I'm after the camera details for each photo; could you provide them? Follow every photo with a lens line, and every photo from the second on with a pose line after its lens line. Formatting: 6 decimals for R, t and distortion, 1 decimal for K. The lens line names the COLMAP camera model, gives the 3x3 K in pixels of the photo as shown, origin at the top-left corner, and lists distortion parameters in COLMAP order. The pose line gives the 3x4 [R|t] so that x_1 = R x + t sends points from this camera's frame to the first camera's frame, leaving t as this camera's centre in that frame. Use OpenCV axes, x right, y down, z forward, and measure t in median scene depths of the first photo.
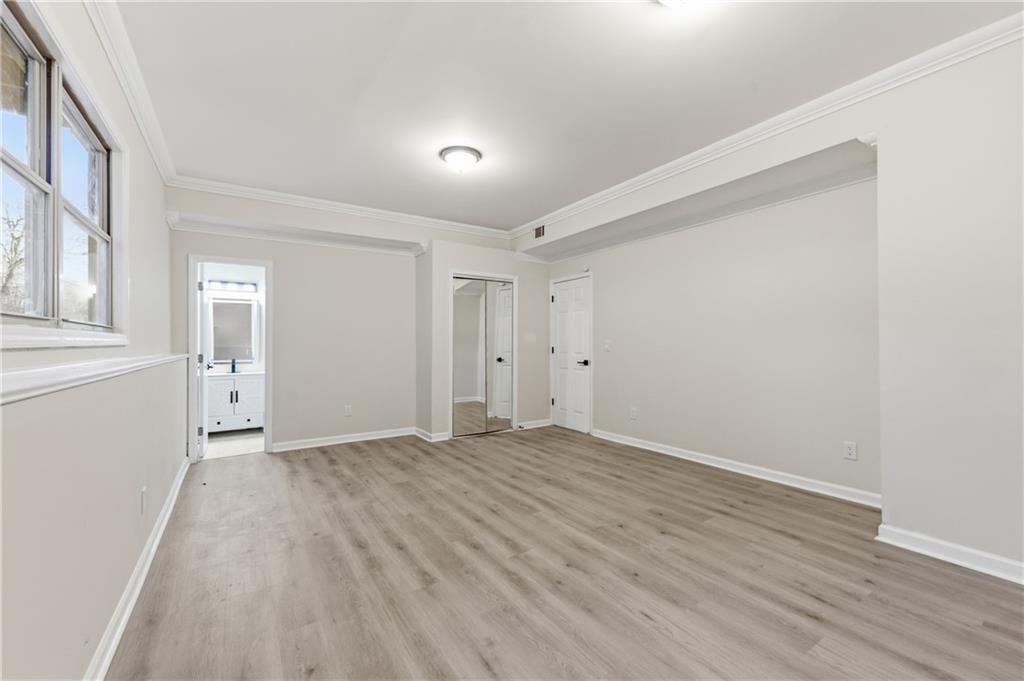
lens RADIAL K [[410.0, 0, 512.0], [0, 410.0, 340.5], [0, 0, 1]] dist [0.000522, 0.000037]
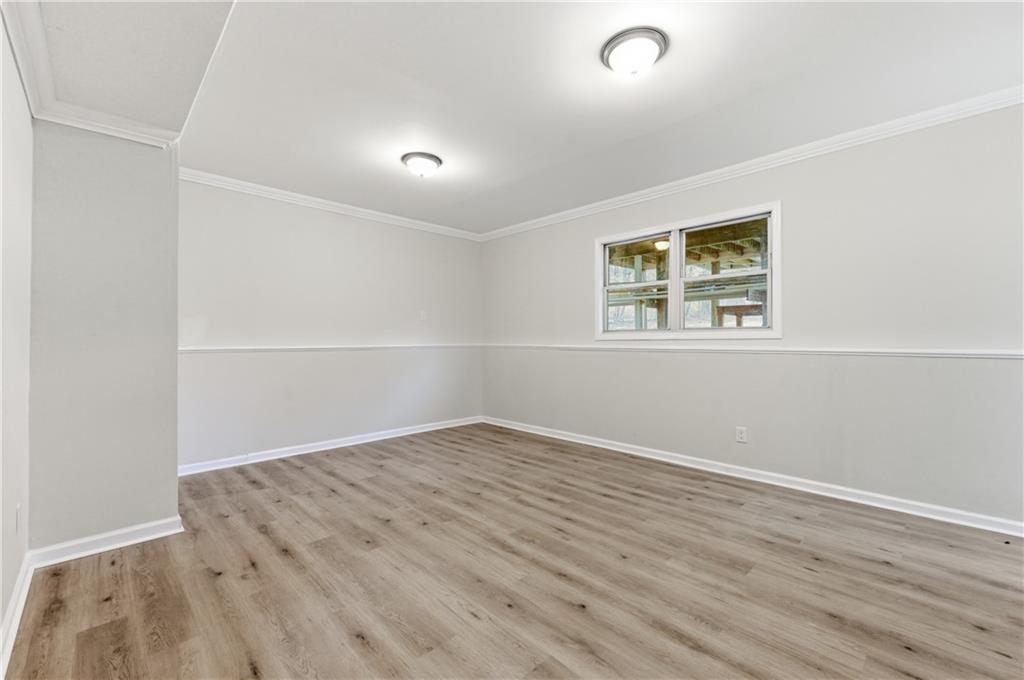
lens RADIAL K [[410.0, 0, 512.0], [0, 410.0, 340.0], [0, 0, 1]] dist [0.000522, 0.000037]
pose [[-0.980609, 0.009590, -0.195740, 0.246584], [0.010700, 0.999932, -0.004613, 0.011877], [0.195683, -0.006618, -0.980645, 2.010378]]
